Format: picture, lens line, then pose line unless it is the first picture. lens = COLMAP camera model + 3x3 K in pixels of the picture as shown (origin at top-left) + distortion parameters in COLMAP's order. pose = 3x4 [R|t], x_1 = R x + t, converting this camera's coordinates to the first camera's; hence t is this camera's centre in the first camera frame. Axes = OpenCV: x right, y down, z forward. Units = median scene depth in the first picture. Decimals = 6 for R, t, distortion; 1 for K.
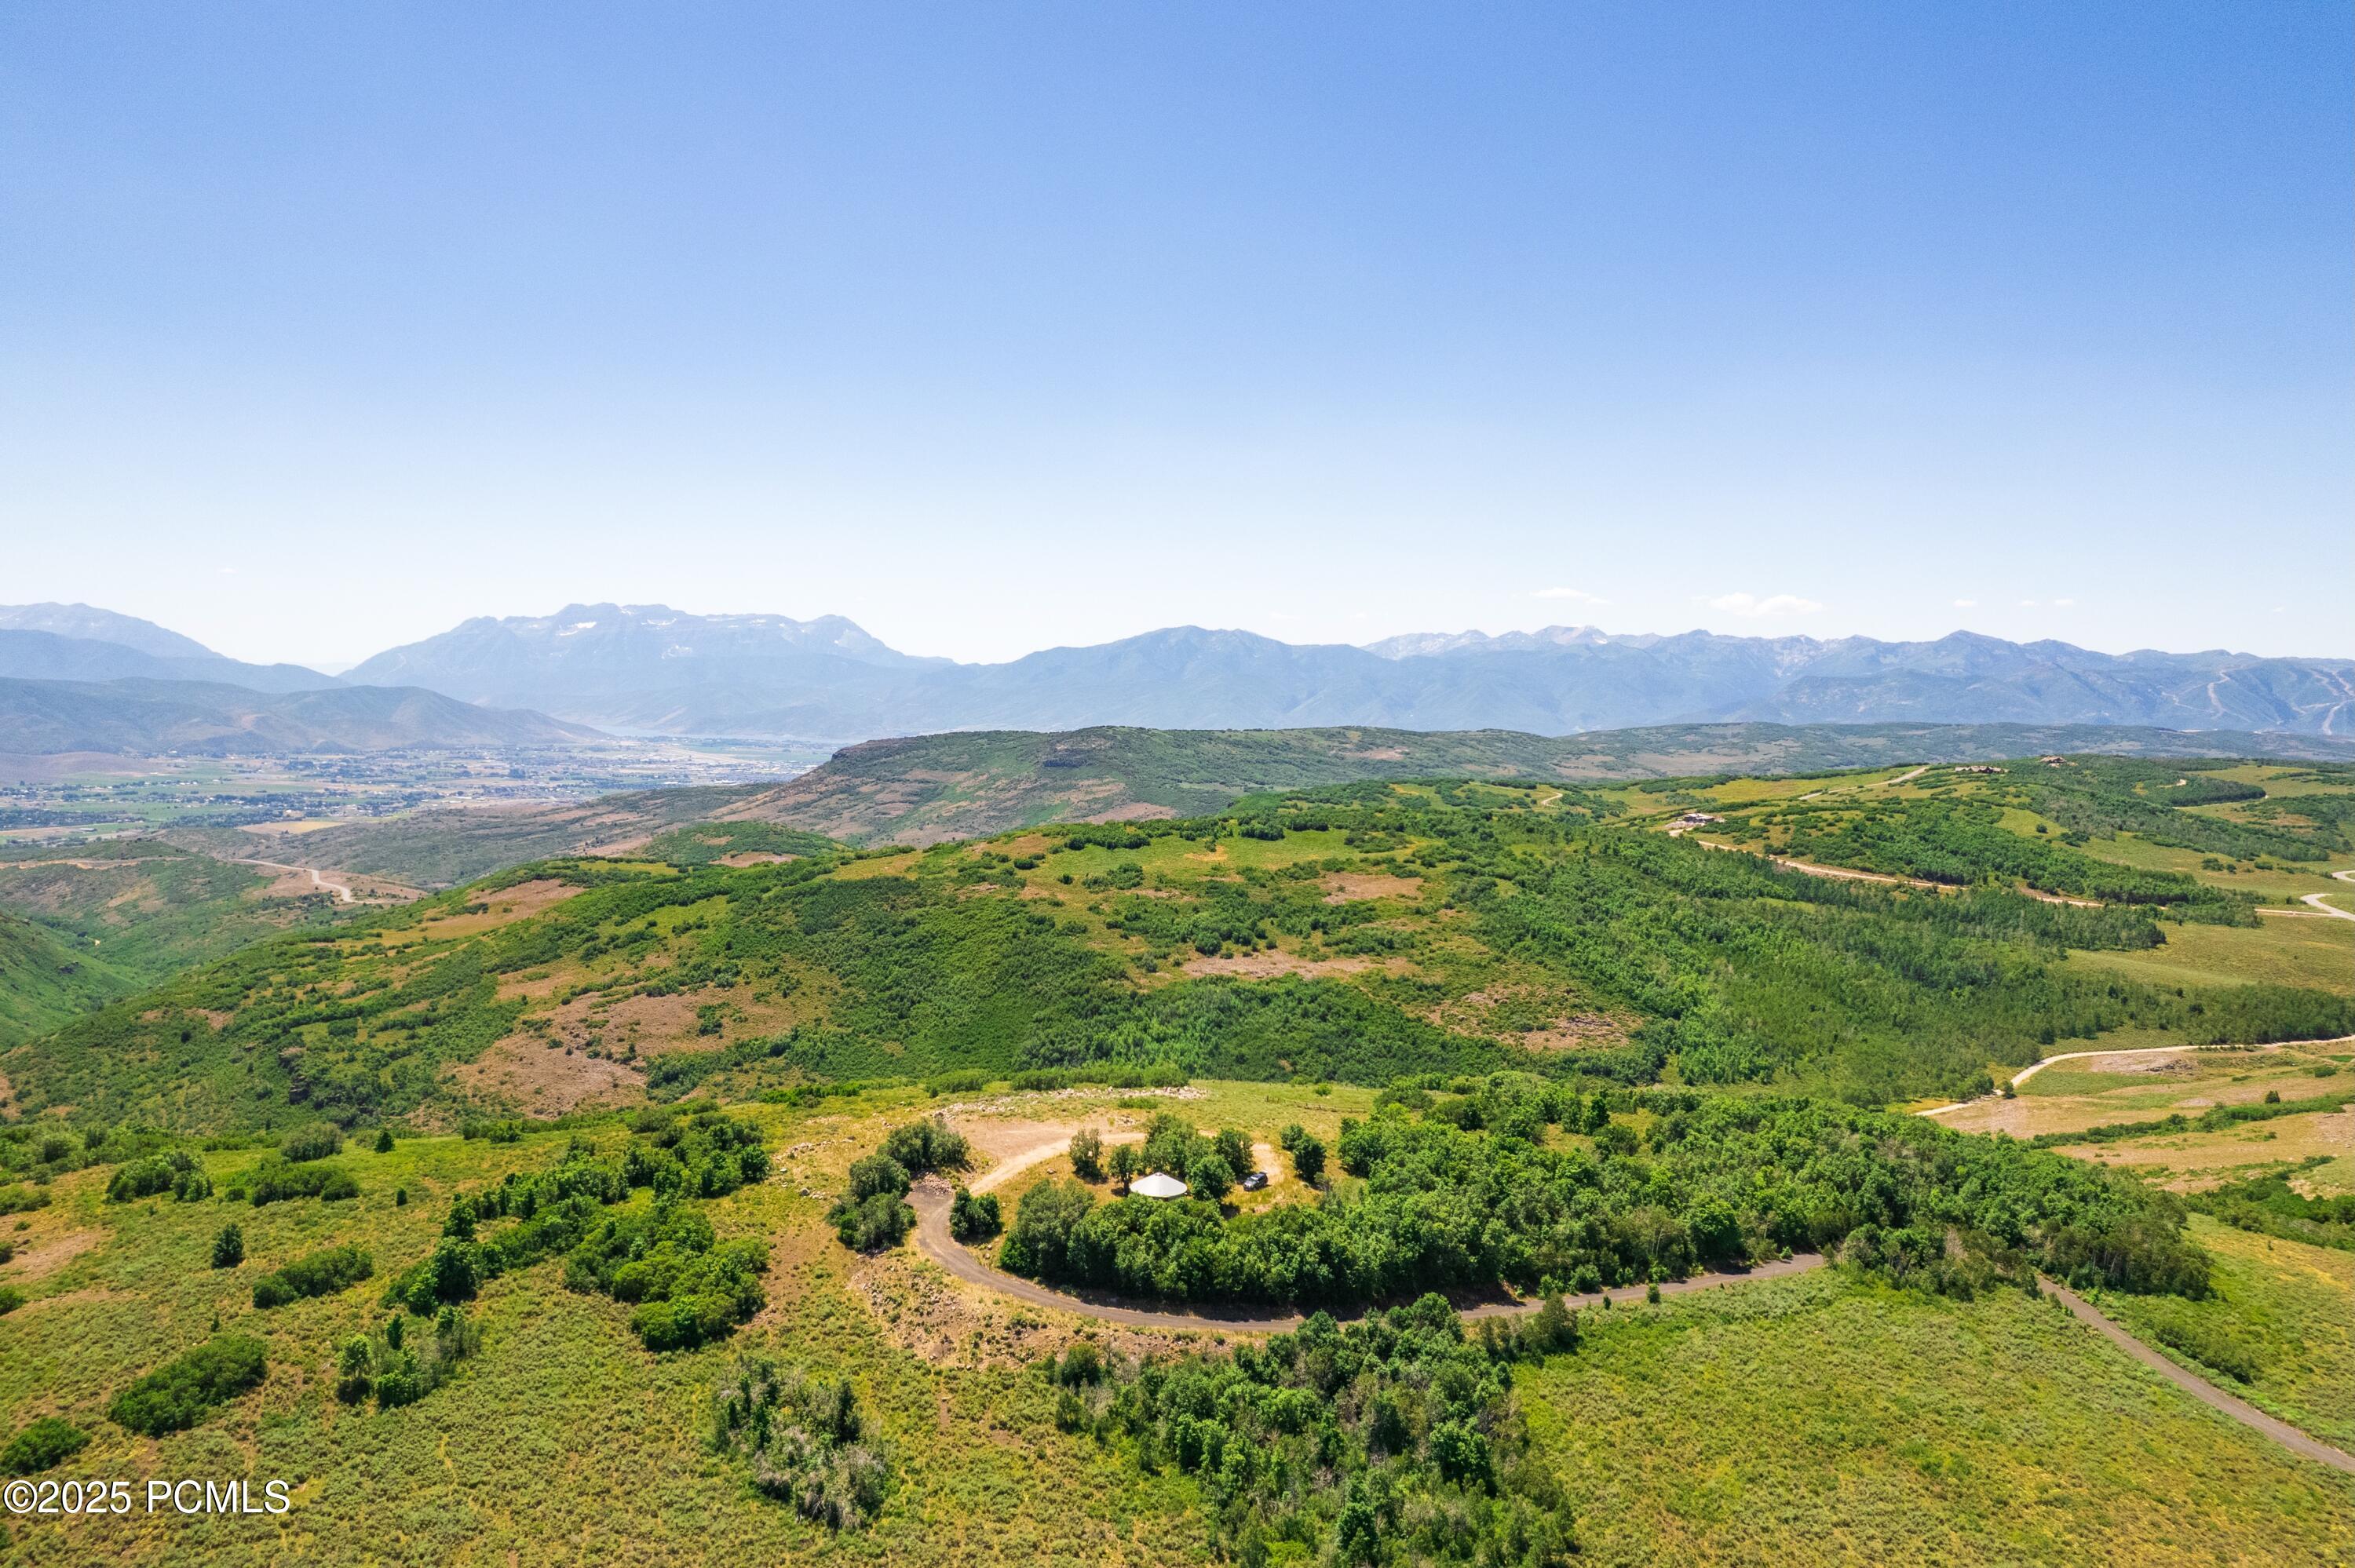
lens RADIAL K [[1687.4, 0, 1172.7], [0, 1687.4, 780.8], [0, 0, 1]] dist [-0.042916, -0.004001]
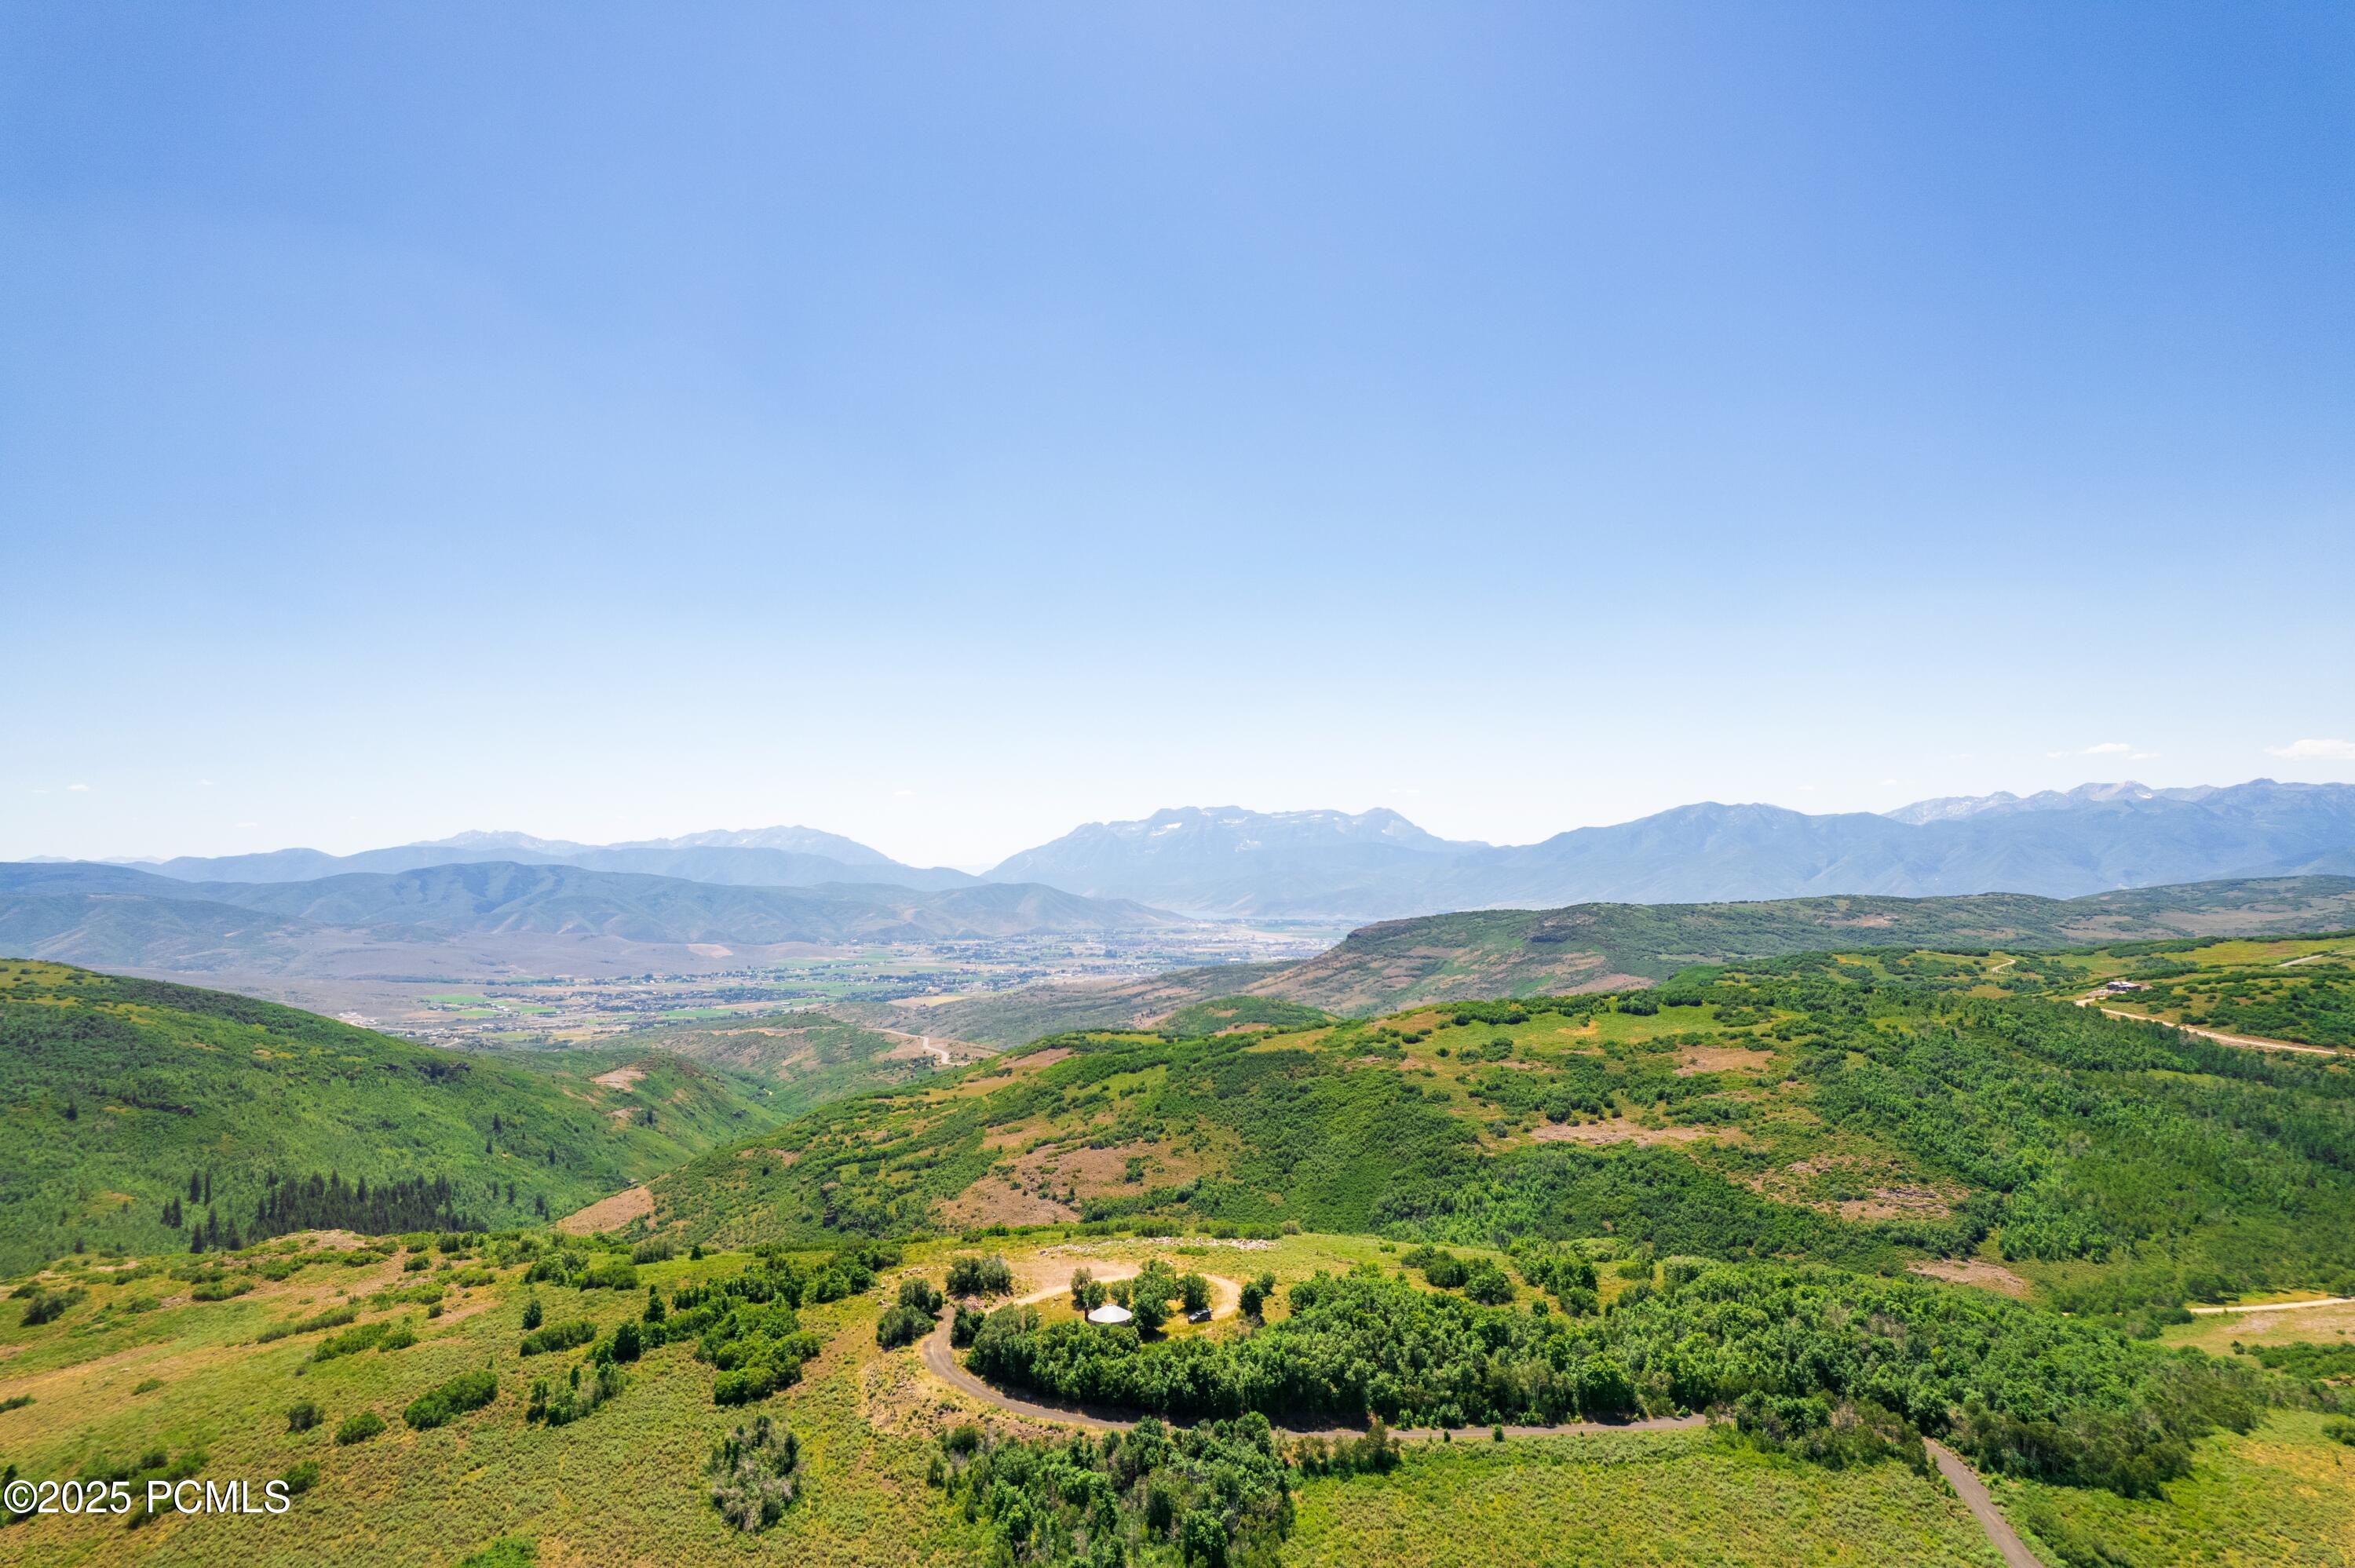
lens RADIAL K [[1512.1, 0, 1177.5], [0, 1512.1, 784.0], [0, 0, 1]] dist [-0.080928, 0.071438]
pose [[0.942912, -0.053267, -0.328755, 0.110458], [0.016337, 0.993336, -0.114090, -0.008387], [0.332642, 0.102206, 0.937499, -0.027700]]
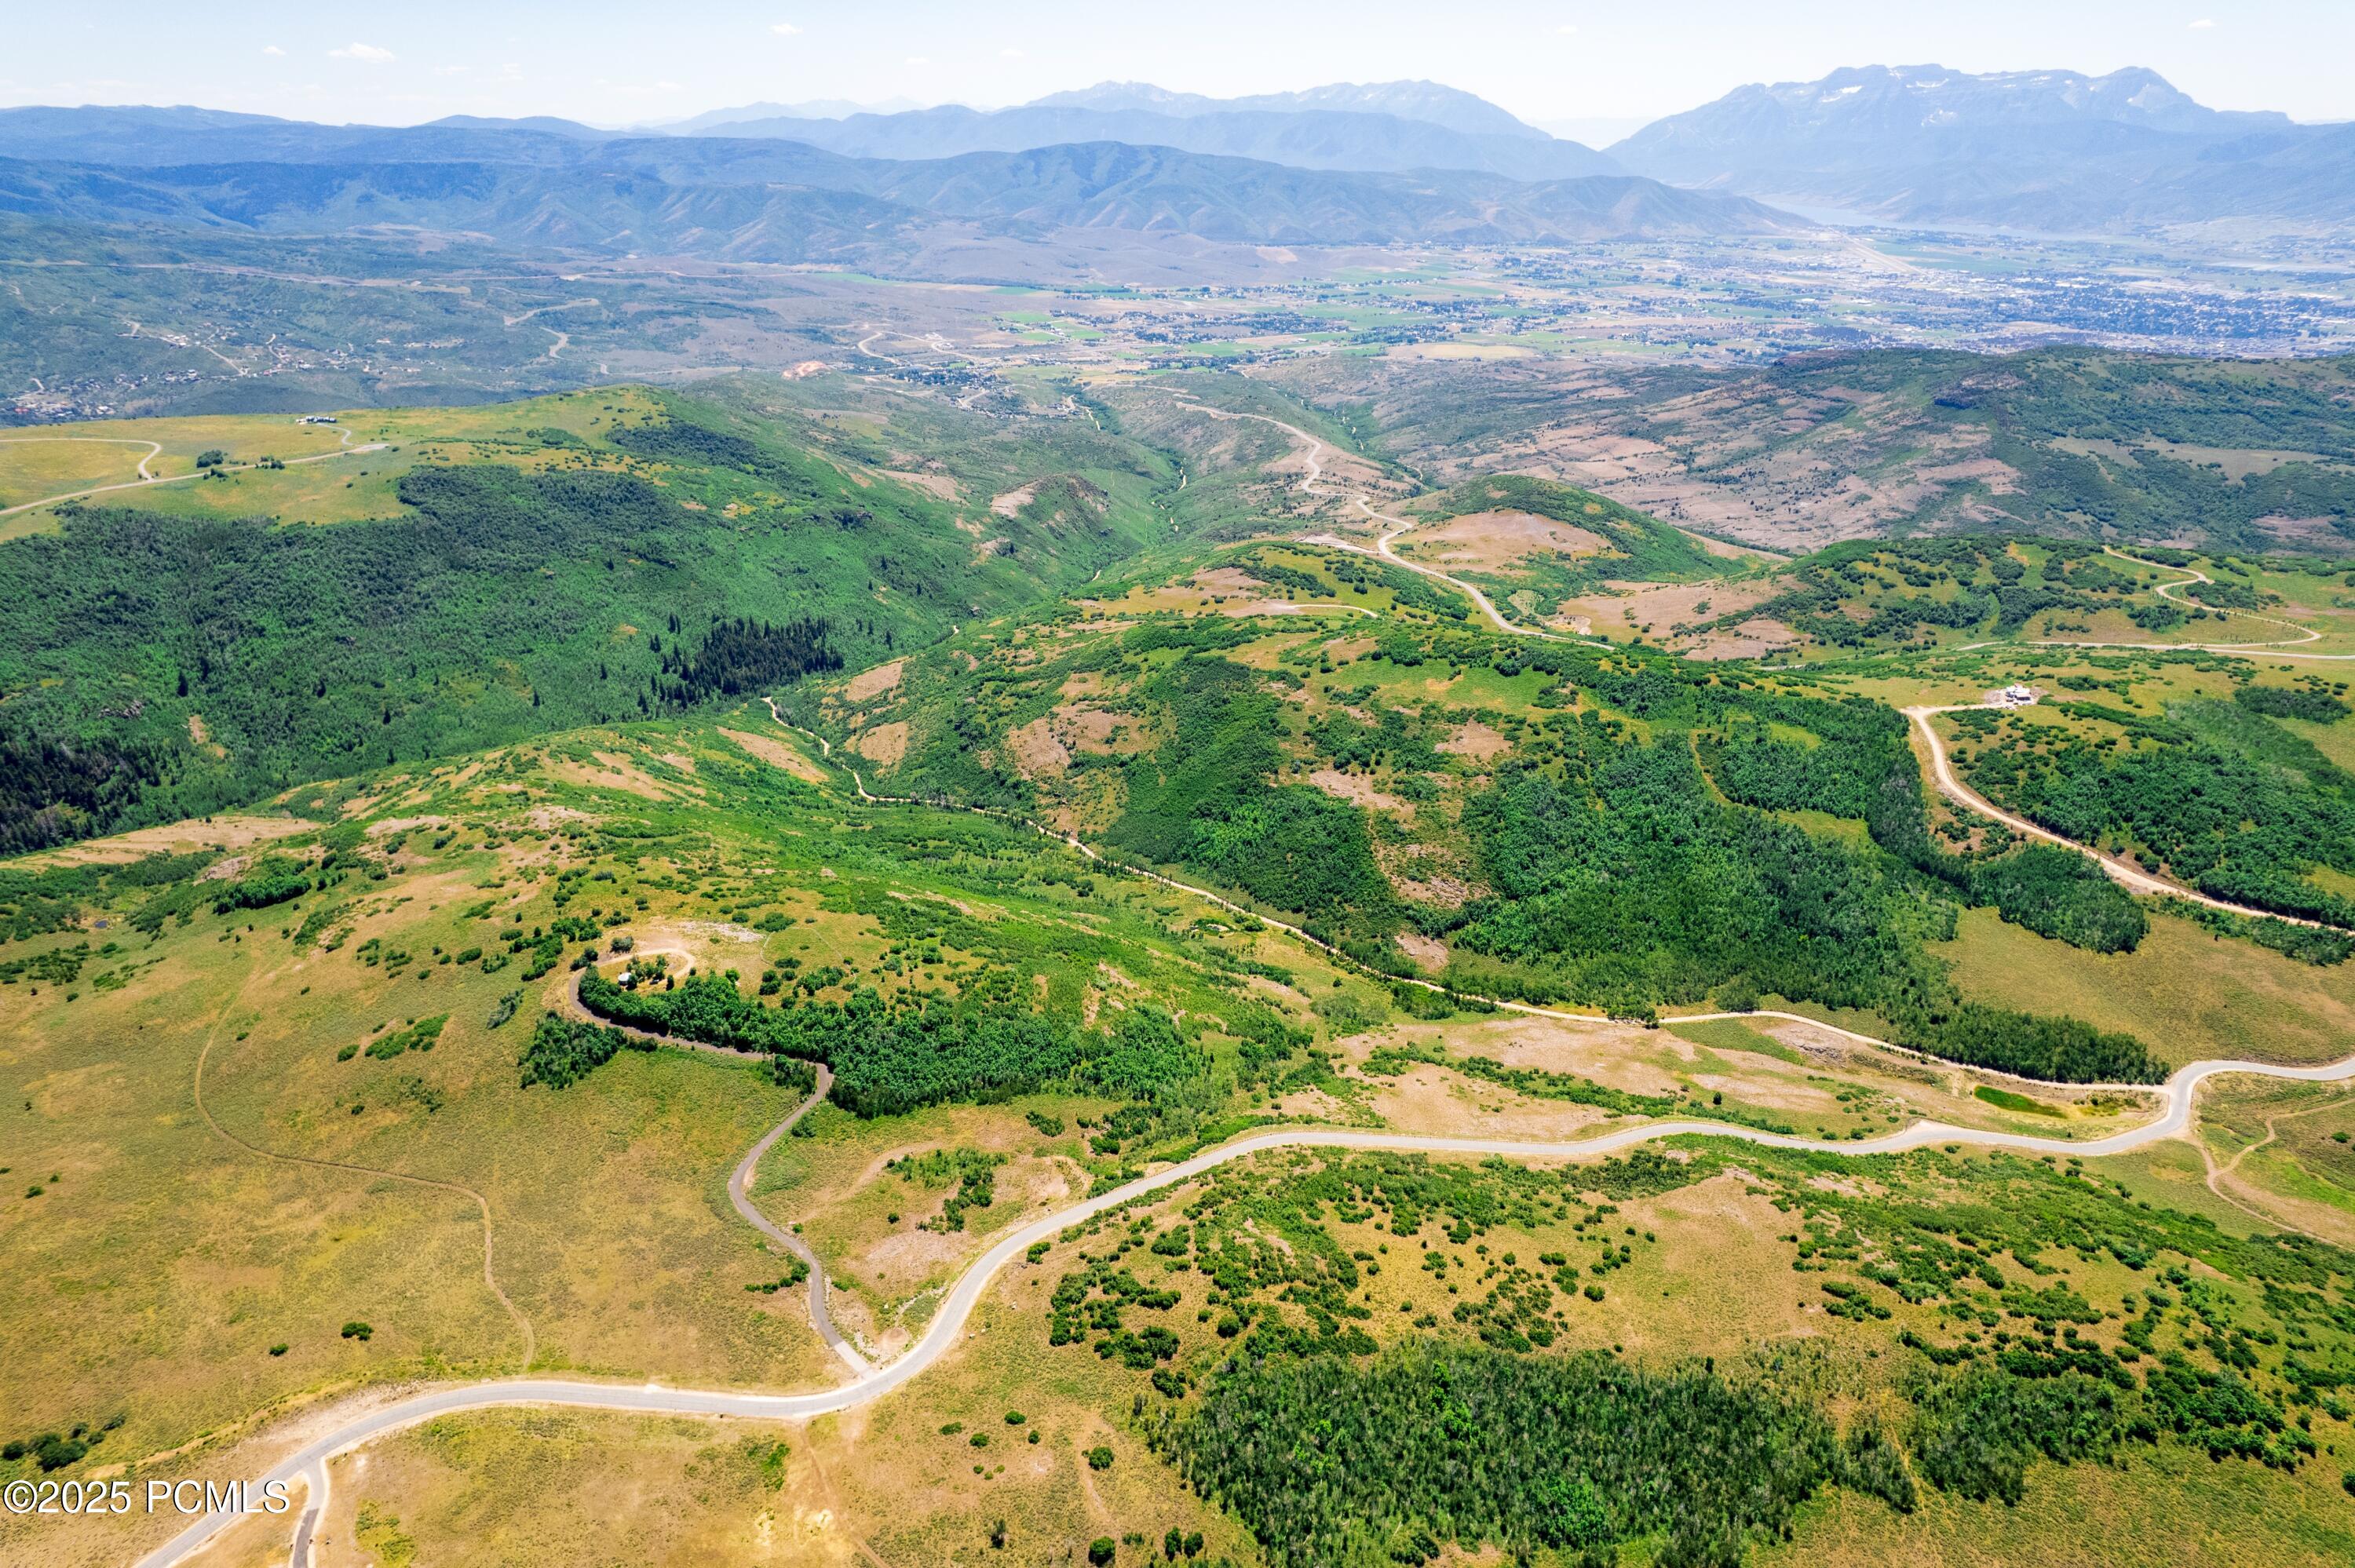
lens RADIAL K [[1539.1, 0, 1177.5], [0, 1539.1, 784.0], [0, 0, 1]] dist [-0.088034, 0.070547]
pose [[0.729967, 0.258149, -0.632857, 0.772072], [-0.020026, 0.933610, 0.357730, -0.372325], [0.683189, -0.248458, 0.686674, -0.115962]]
